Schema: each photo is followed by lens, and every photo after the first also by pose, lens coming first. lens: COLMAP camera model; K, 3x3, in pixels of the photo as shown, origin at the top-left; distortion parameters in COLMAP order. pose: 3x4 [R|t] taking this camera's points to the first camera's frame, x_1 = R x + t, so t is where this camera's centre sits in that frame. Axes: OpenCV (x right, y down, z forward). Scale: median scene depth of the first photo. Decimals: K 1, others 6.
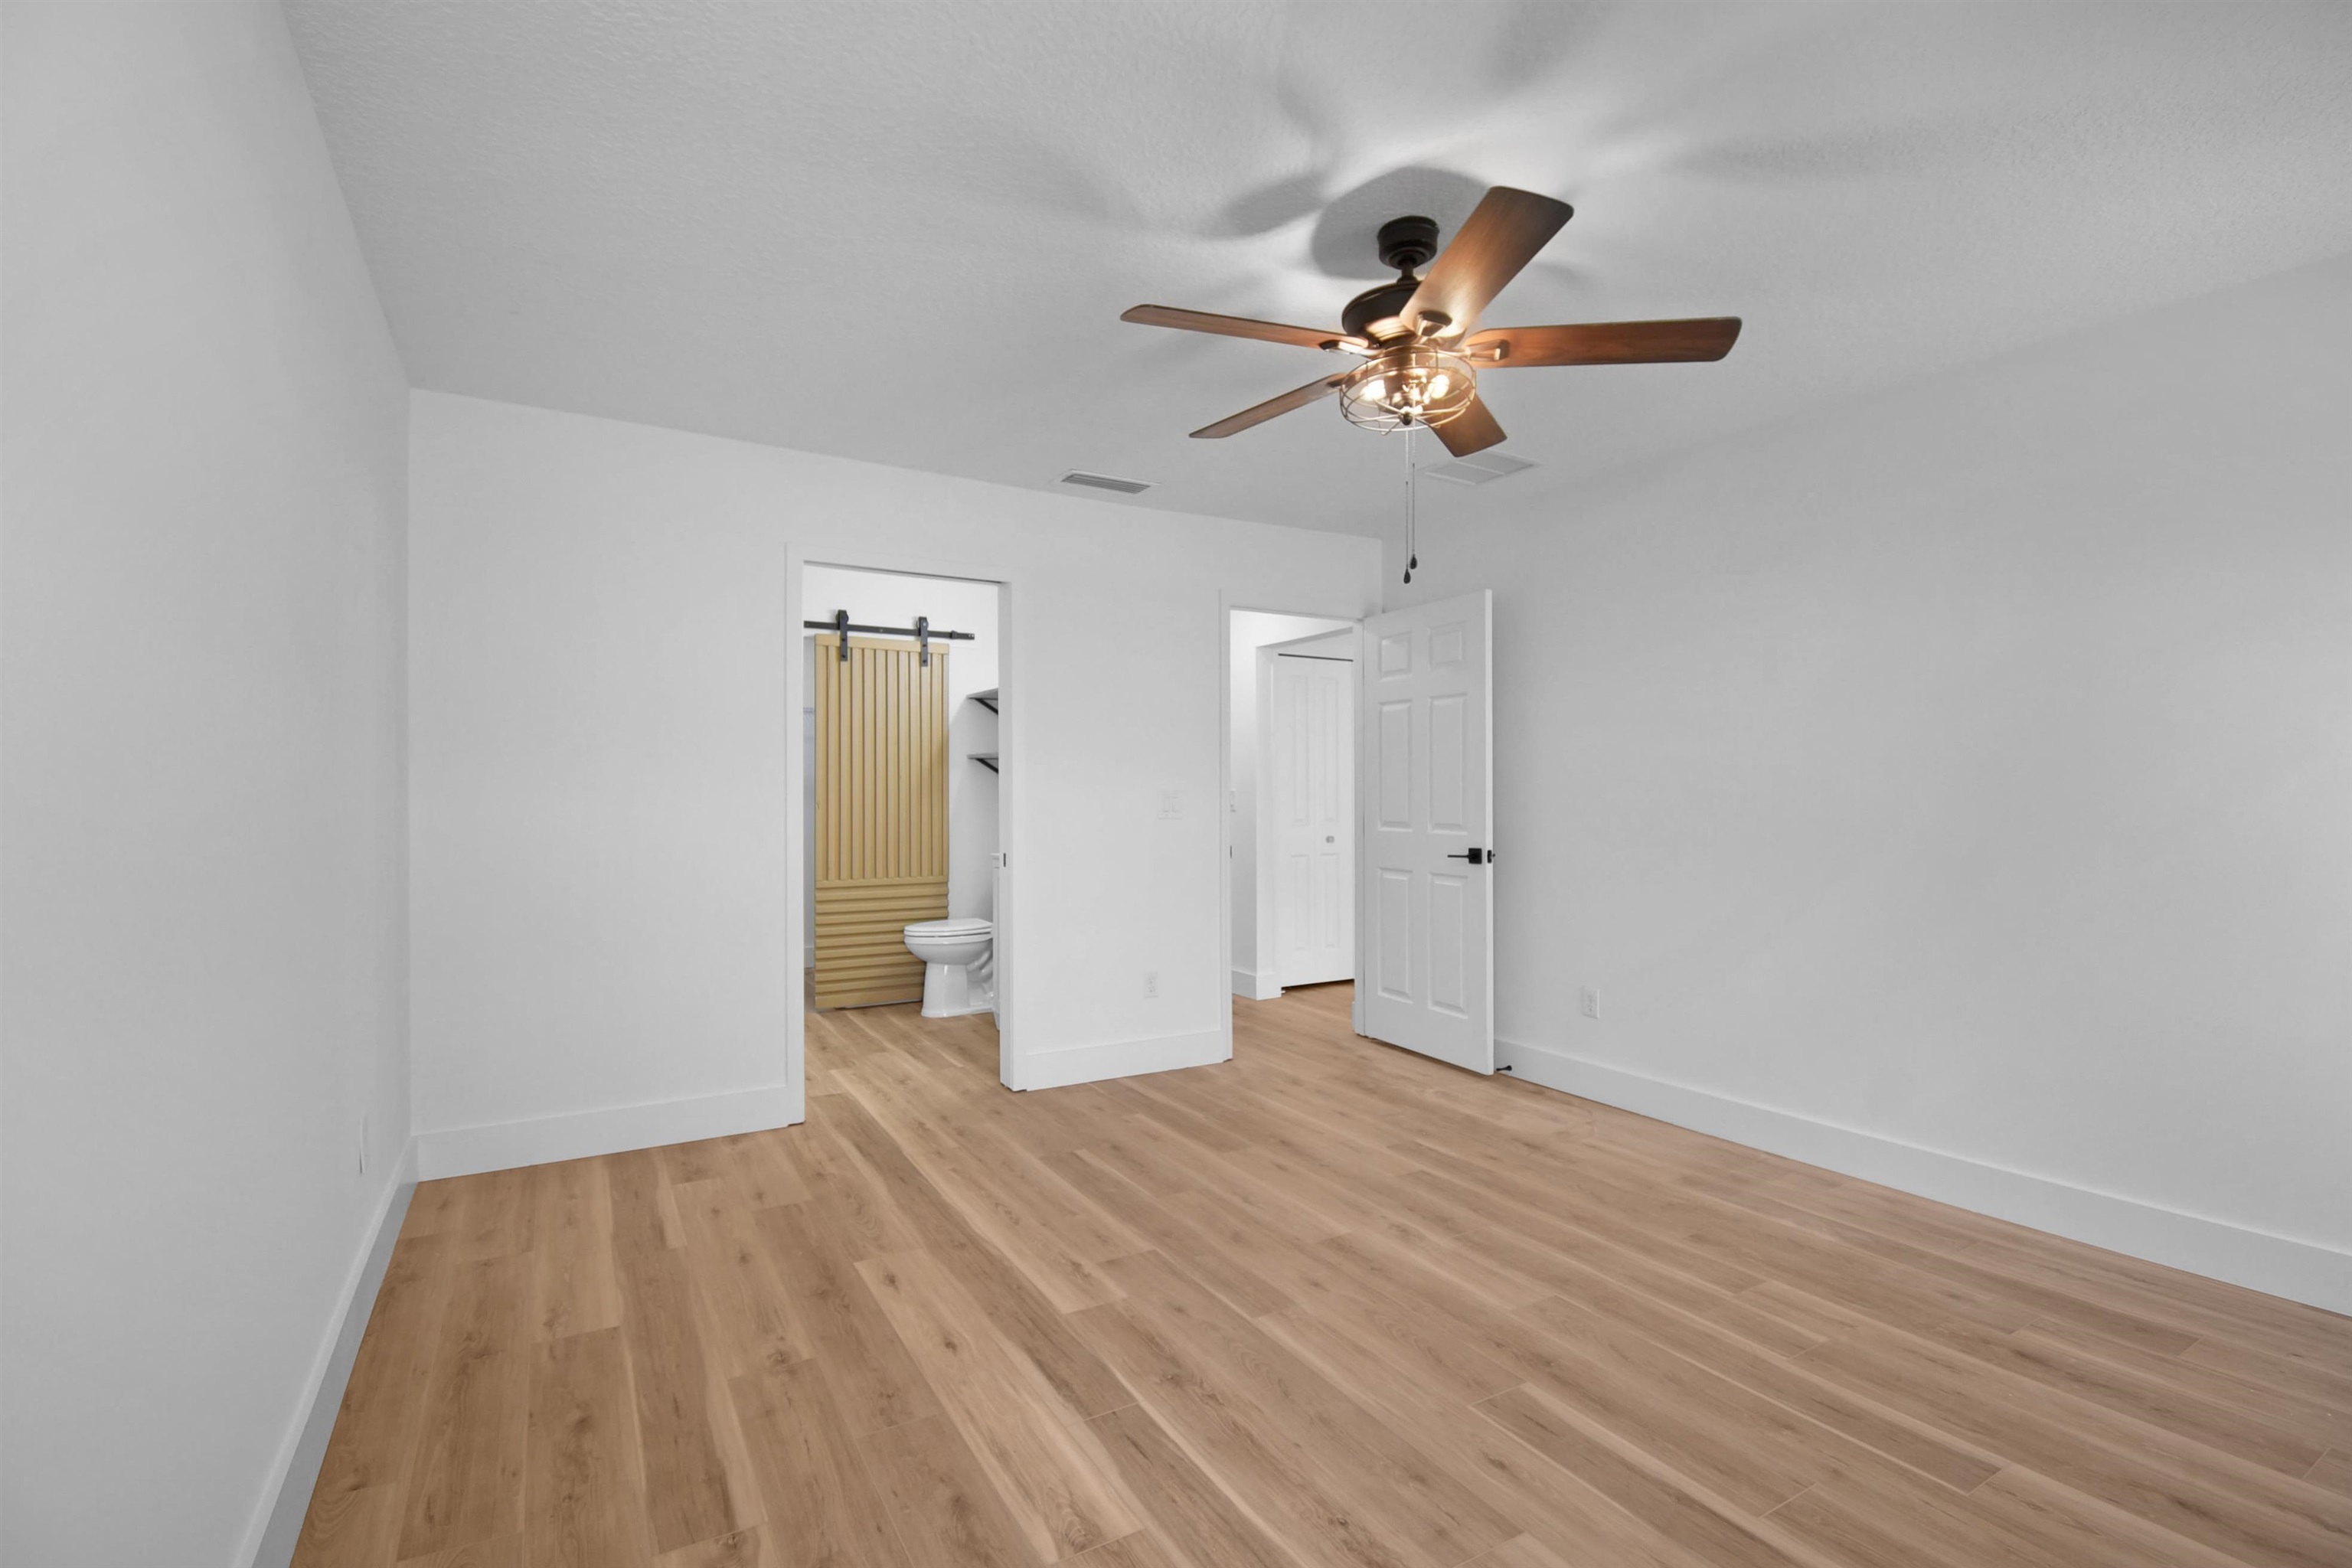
lens RADIAL K [[1060.4, 0, 1176.0], [0, 1060.4, 784.0], [0, 0, 1]] dist [0.028115, -0.030362]
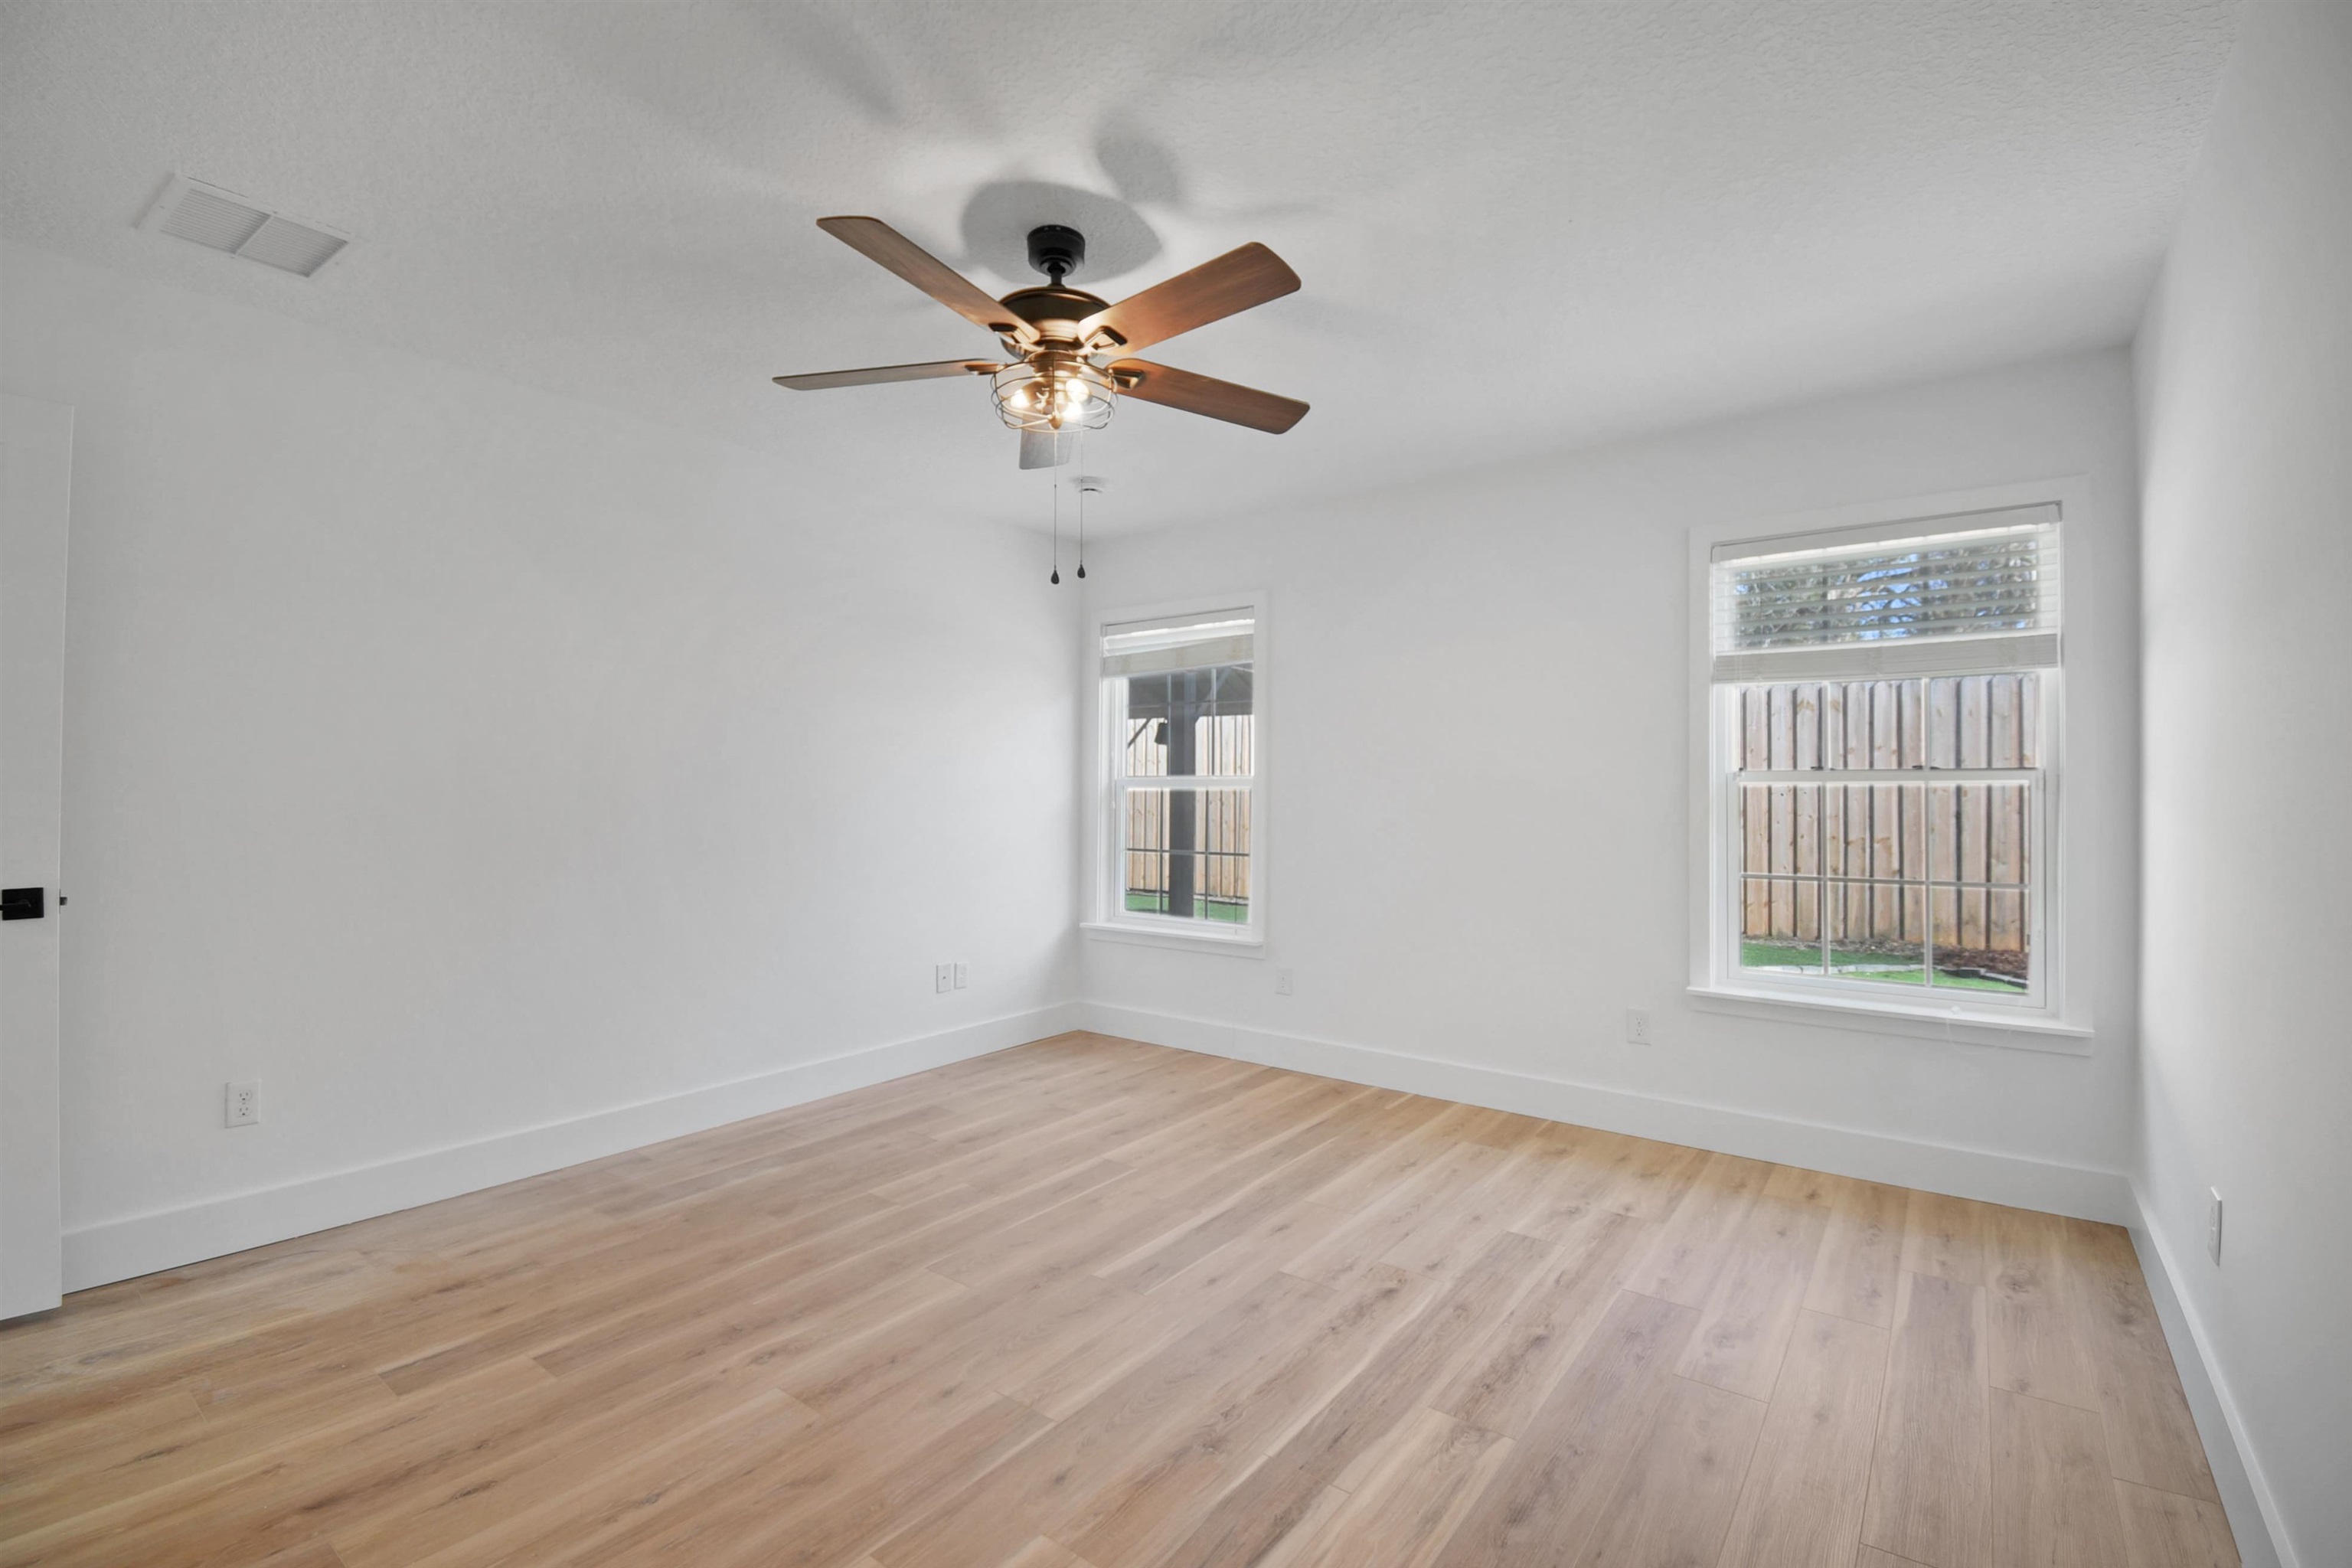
lens RADIAL K [[1022.2, 0, 1182.5], [0, 1022.2, 772.0], [0, 0, 1]] dist [0.009829, -0.017919]
pose [[-0.385609, 0.016568, 0.922514, -0.639428], [-0.013414, 0.999632, -0.023559, 0.013496], [-0.922565, -0.021459, -0.385245, 1.105531]]
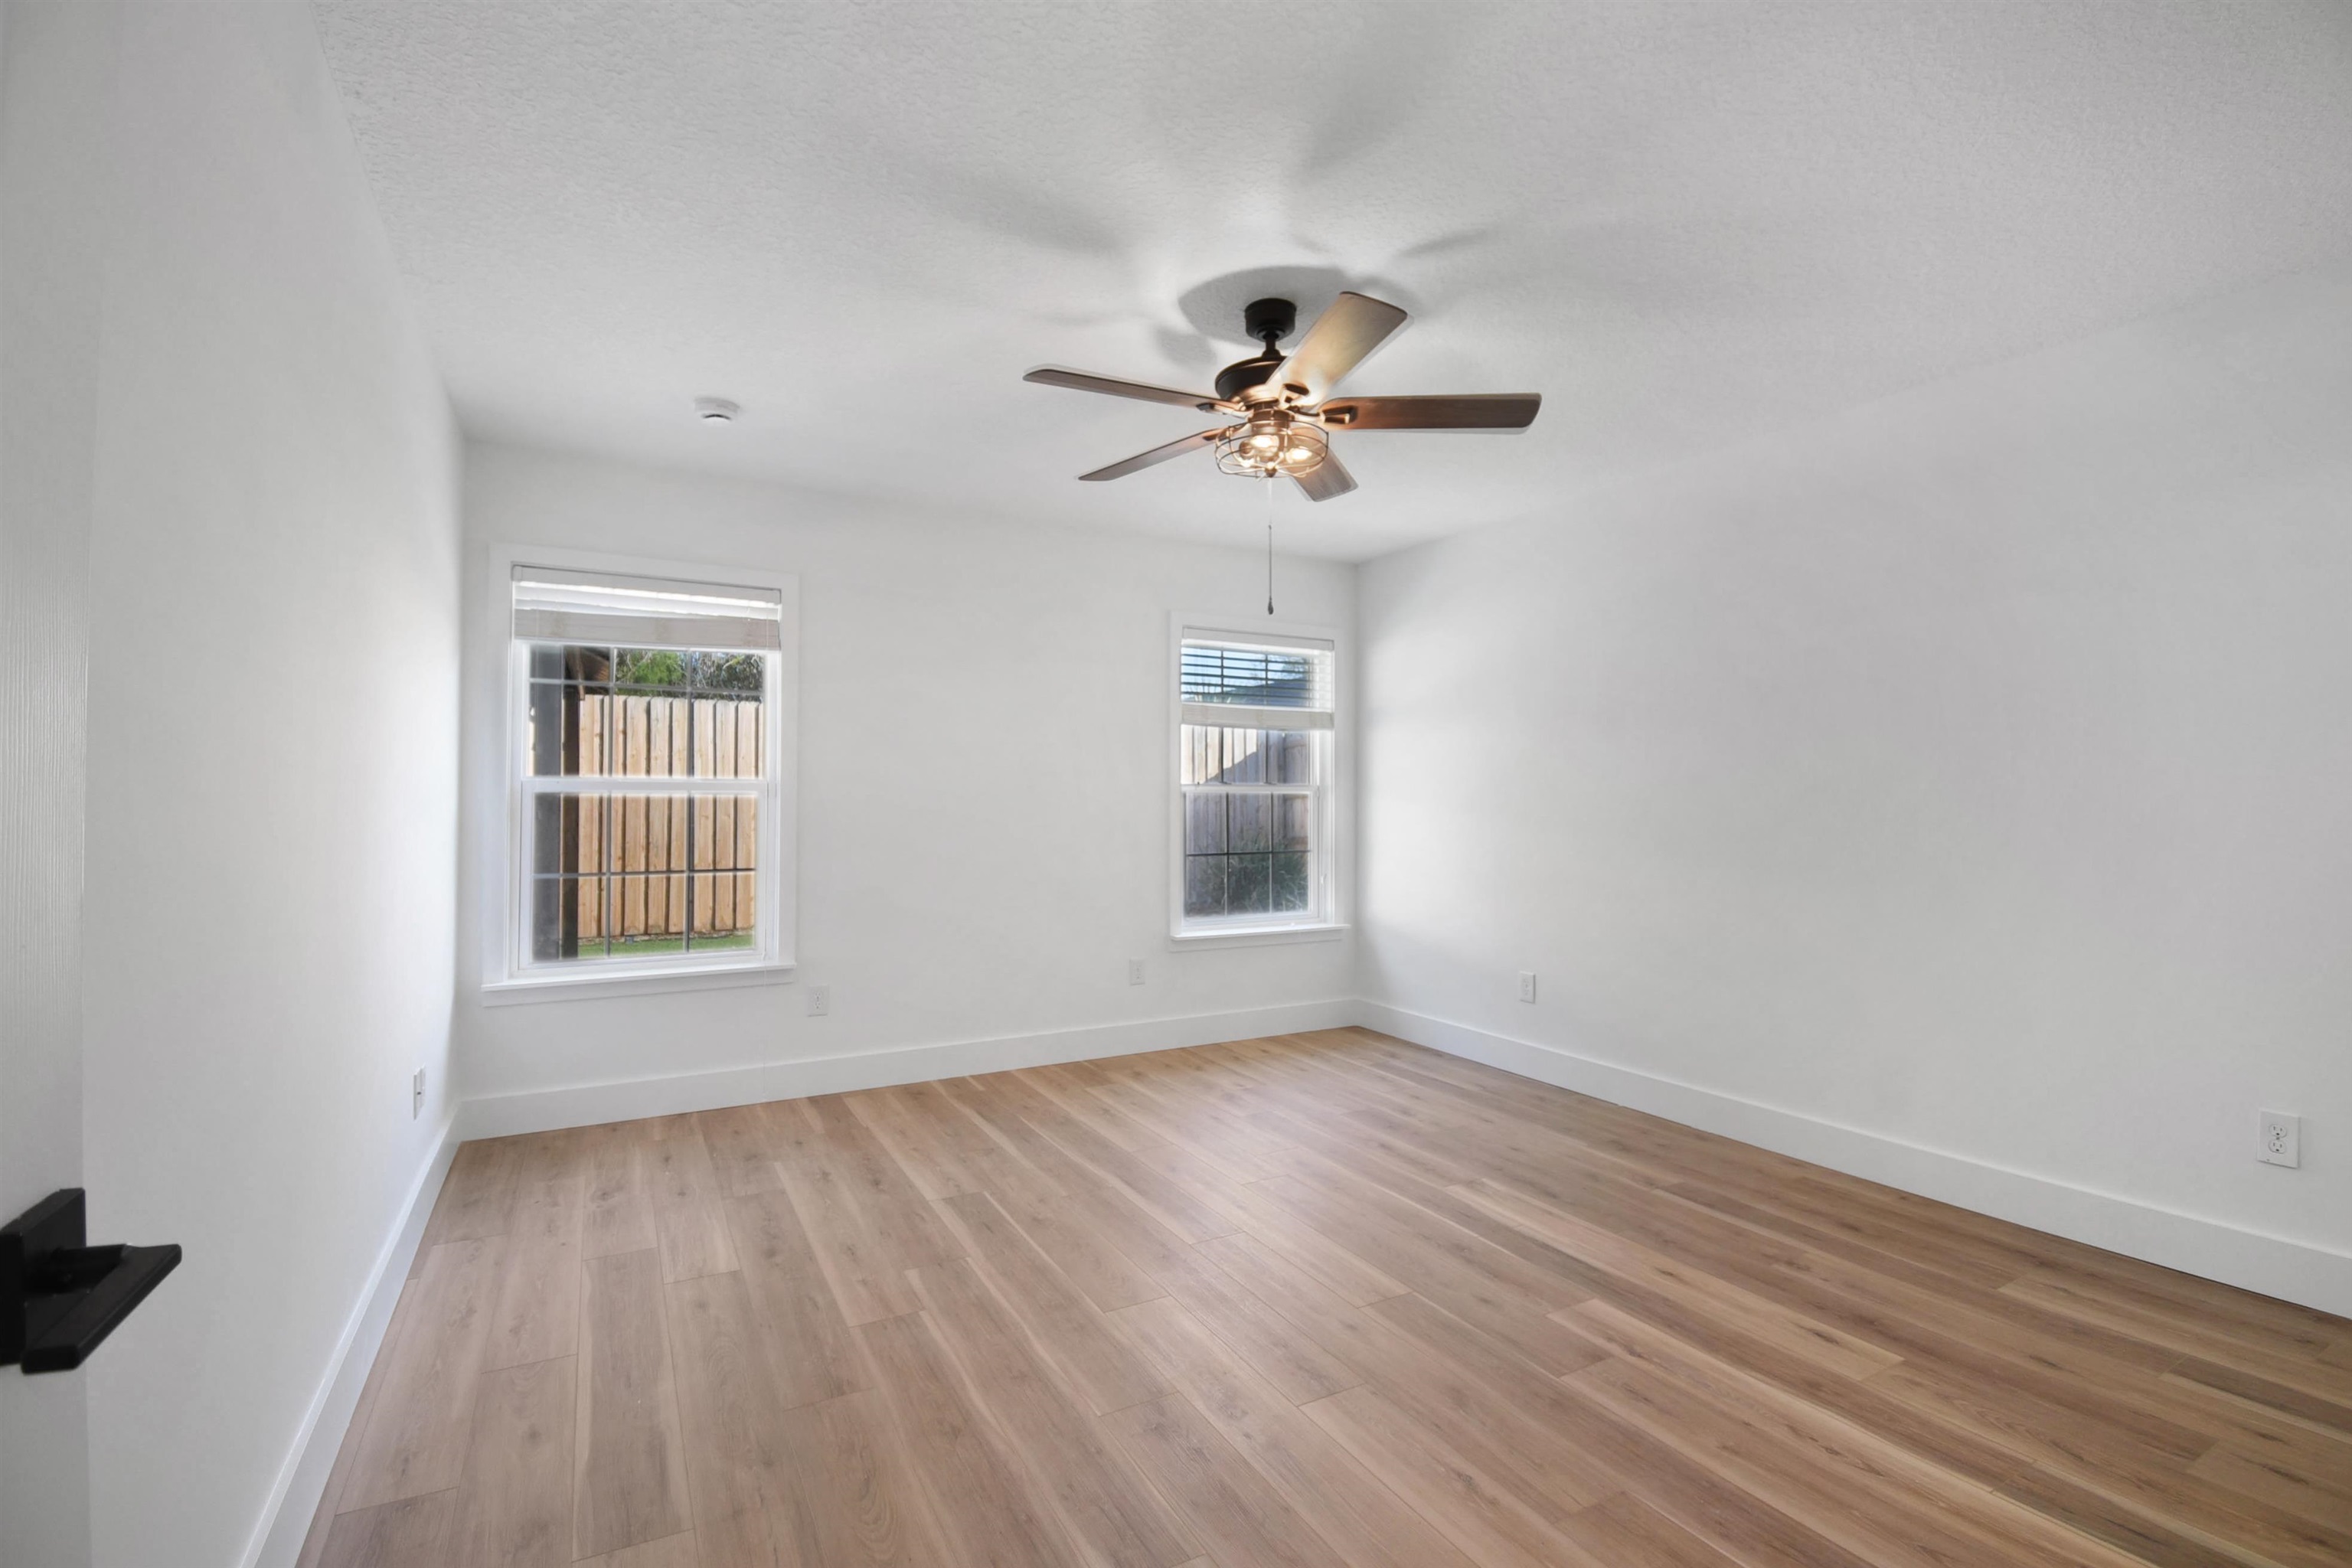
lens RADIAL K [[1017.6, 0, 1178.9], [0, 1017.6, 793.5], [0, 0, 1]] dist [0.020802, -0.000107]
pose [[-0.999158, -0.004037, 0.040822, 0.239336], [-0.004669, 0.999870, -0.015410, 0.017588], [-0.040755, -0.015588, -0.999048, 1.843149]]
